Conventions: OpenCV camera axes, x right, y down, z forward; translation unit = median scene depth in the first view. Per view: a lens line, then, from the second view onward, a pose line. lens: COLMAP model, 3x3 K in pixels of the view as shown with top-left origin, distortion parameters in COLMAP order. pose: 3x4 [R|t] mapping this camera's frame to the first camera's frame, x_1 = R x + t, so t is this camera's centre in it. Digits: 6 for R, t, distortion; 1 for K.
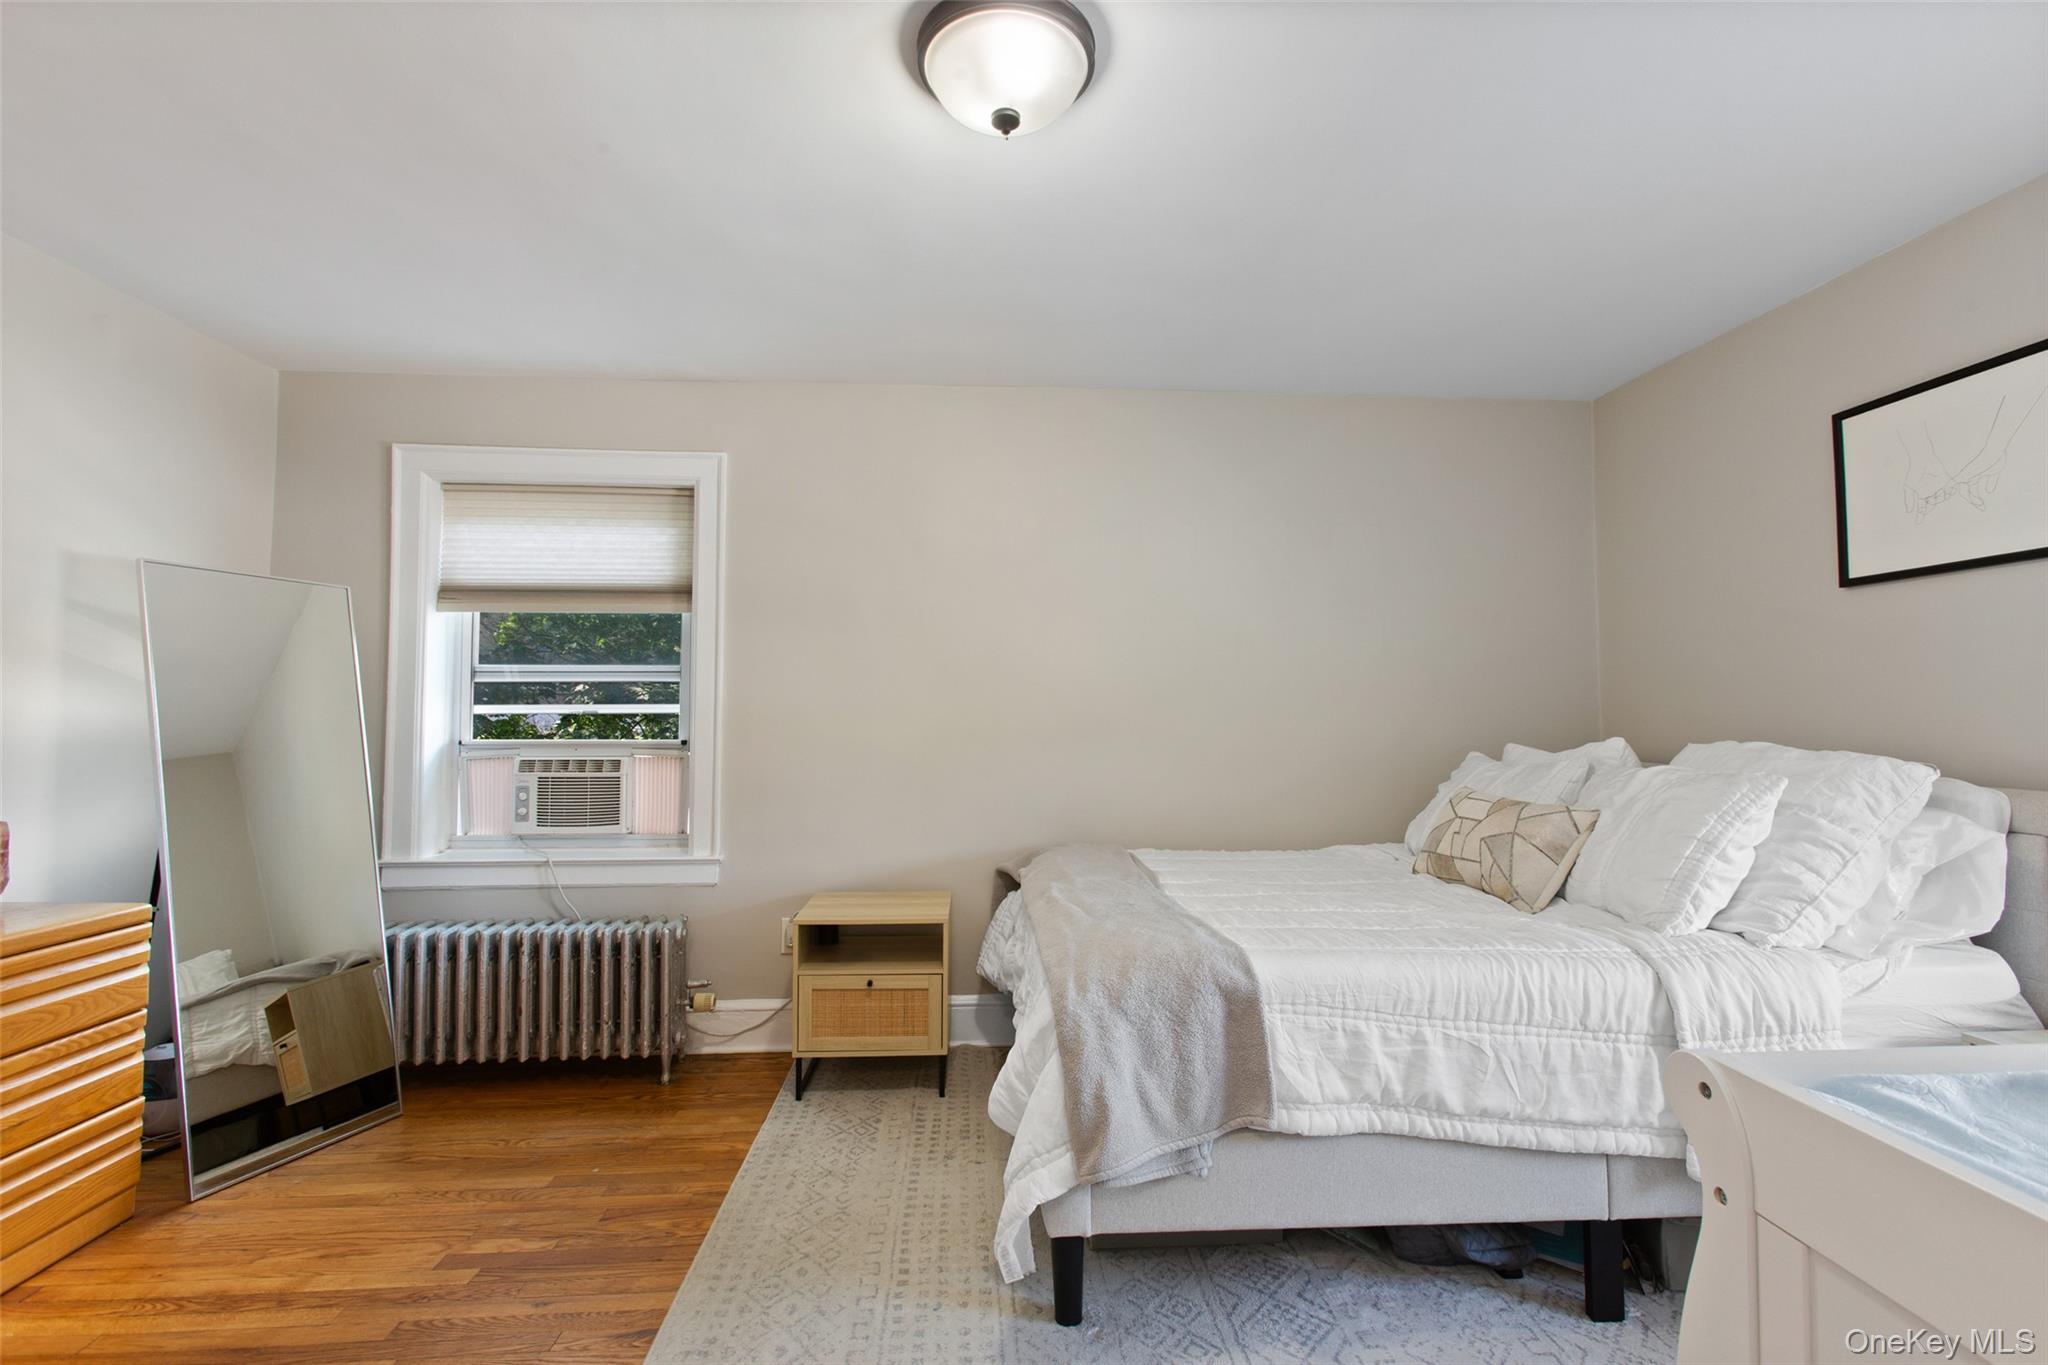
lens RADIAL K [[951.1, 0, 1077.3], [0, 951.1, 677.1], [0, 0, 1]] dist [-0.014653, 0.016530]
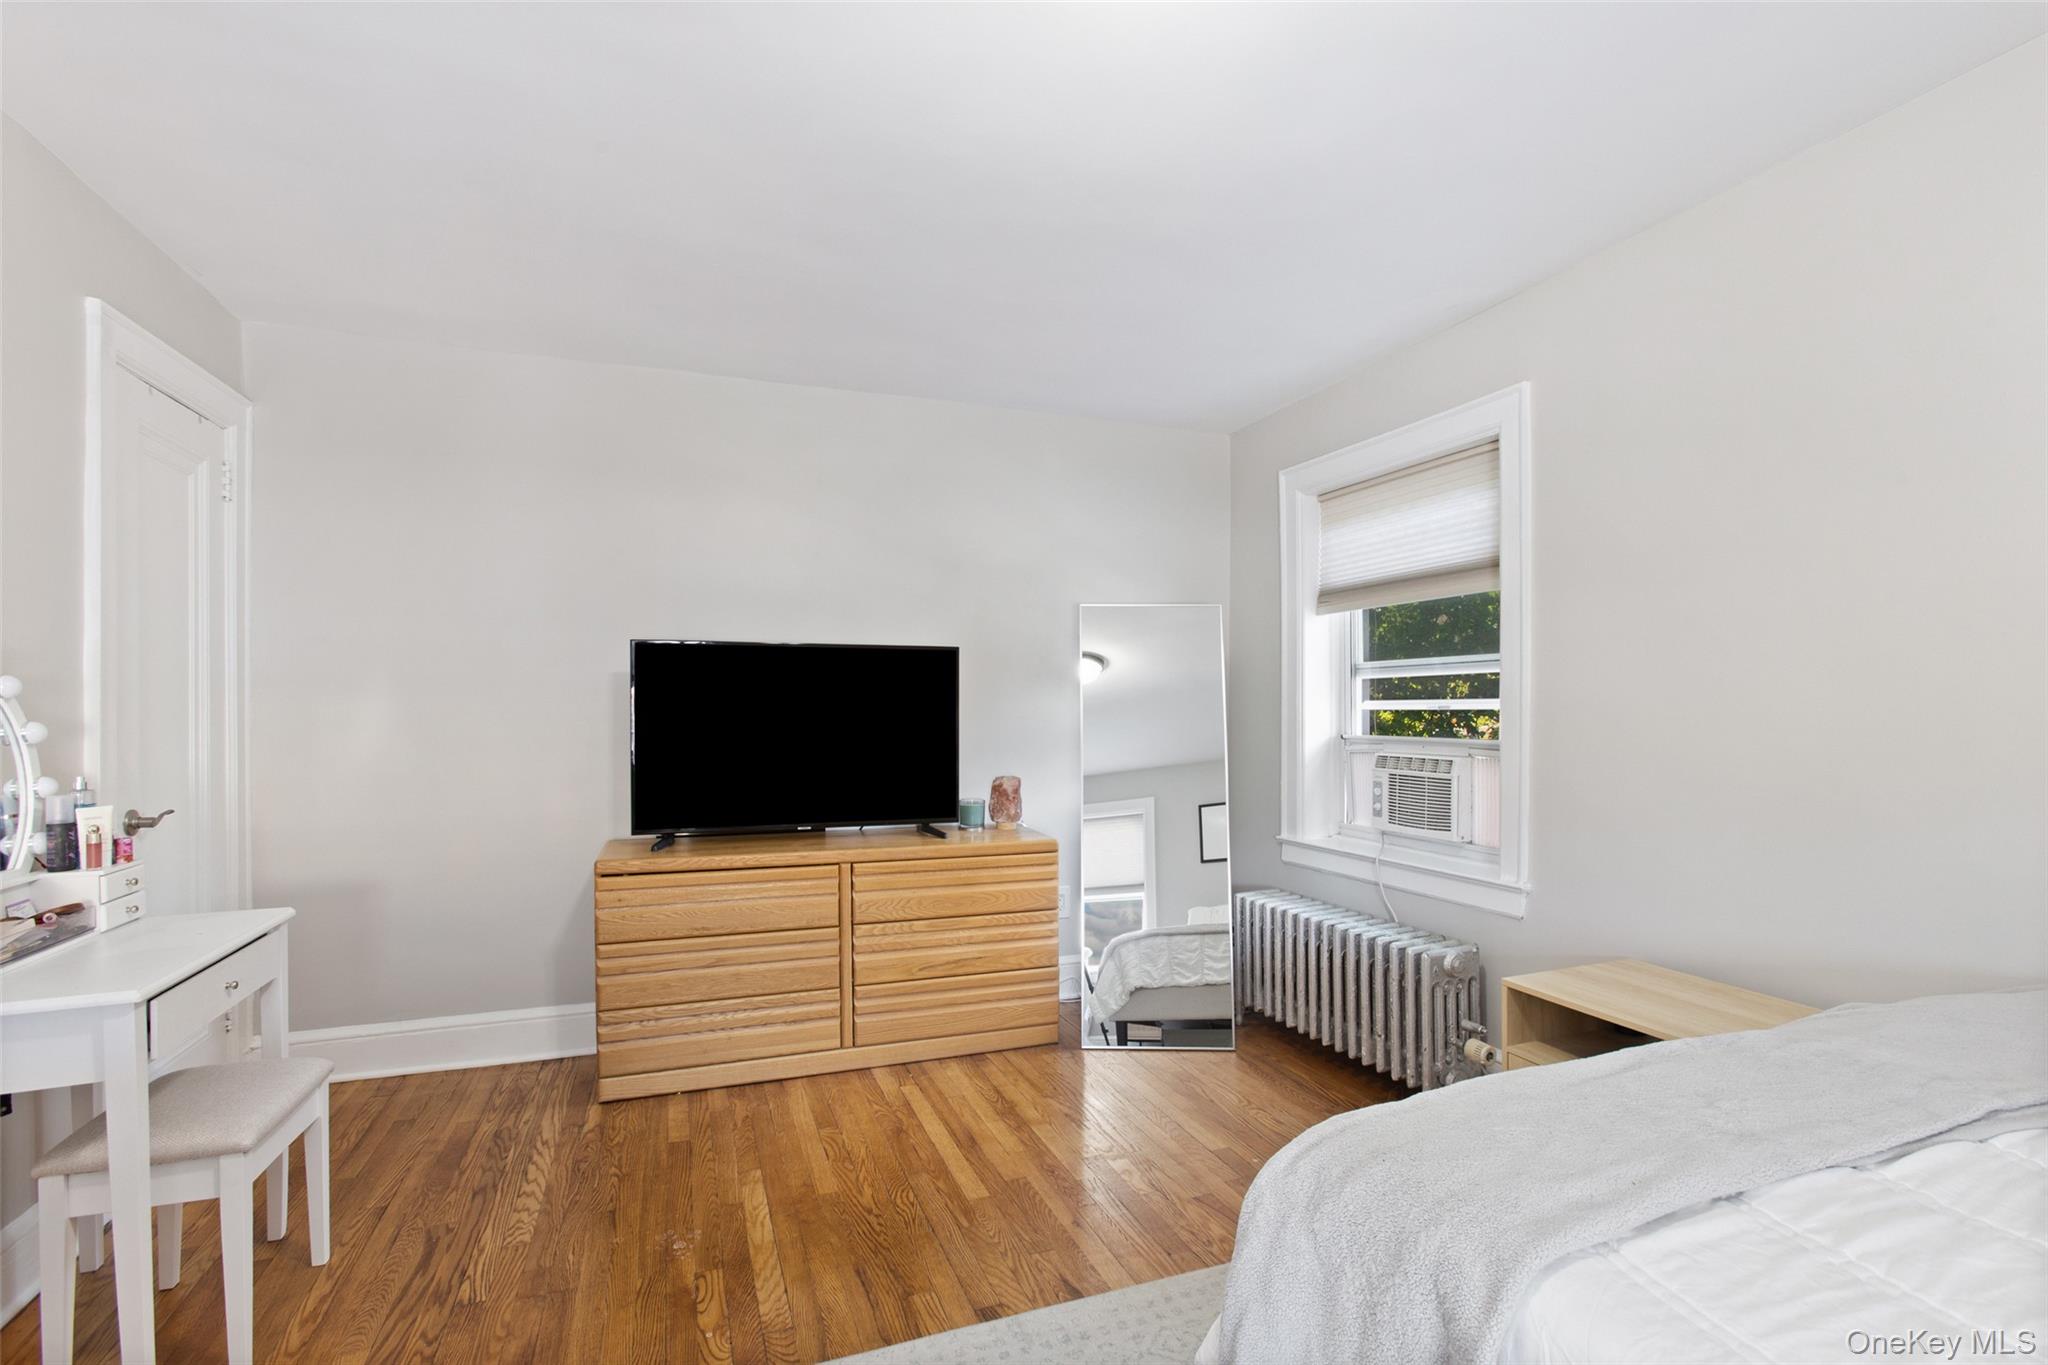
lens RADIAL K [[986.4, 0, 1028.7], [0, 986.4, 719.6], [0, 0, 1]] dist [-0.018545, 0.018227]
pose [[0.262278, 0.010544, -0.964935, 0.323296], [0.040577, 0.998935, 0.021944, 0.011849], [0.964139, -0.044910, 0.261571, 0.377295]]
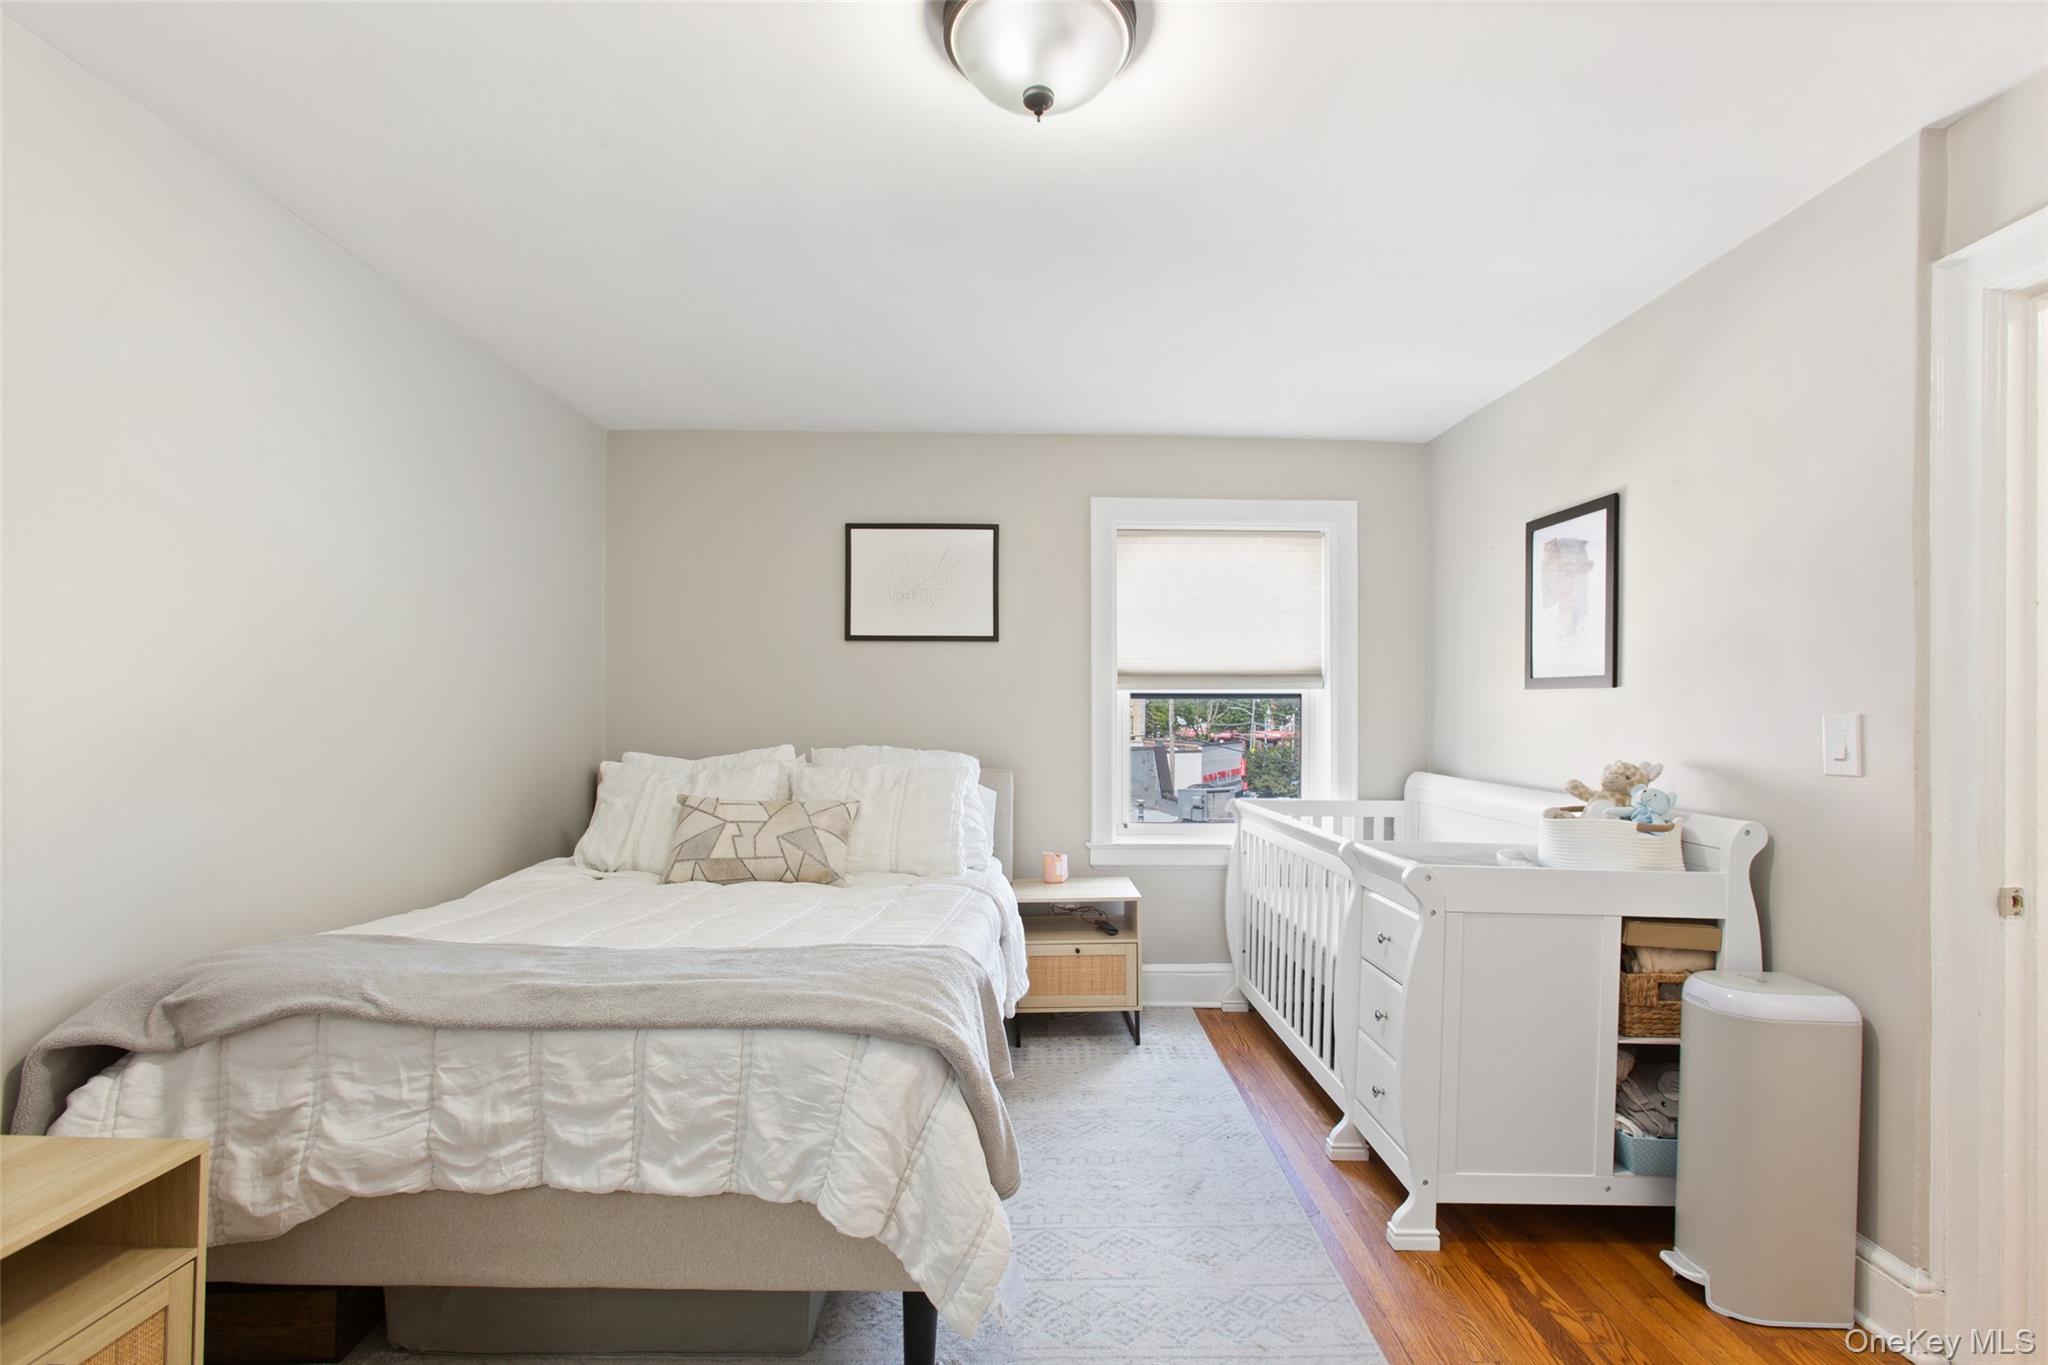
lens RADIAL K [[925.4, 0, 1033.9], [0, 925.4, 711.6], [0, 0, 1]] dist [-0.016101, 0.014438]
pose [[0.085553, 0.009420, 0.996289, -0.524779], [-0.052552, 0.998606, -0.004930, 0.008190], [-0.994947, -0.051935, 0.085929, 0.485538]]
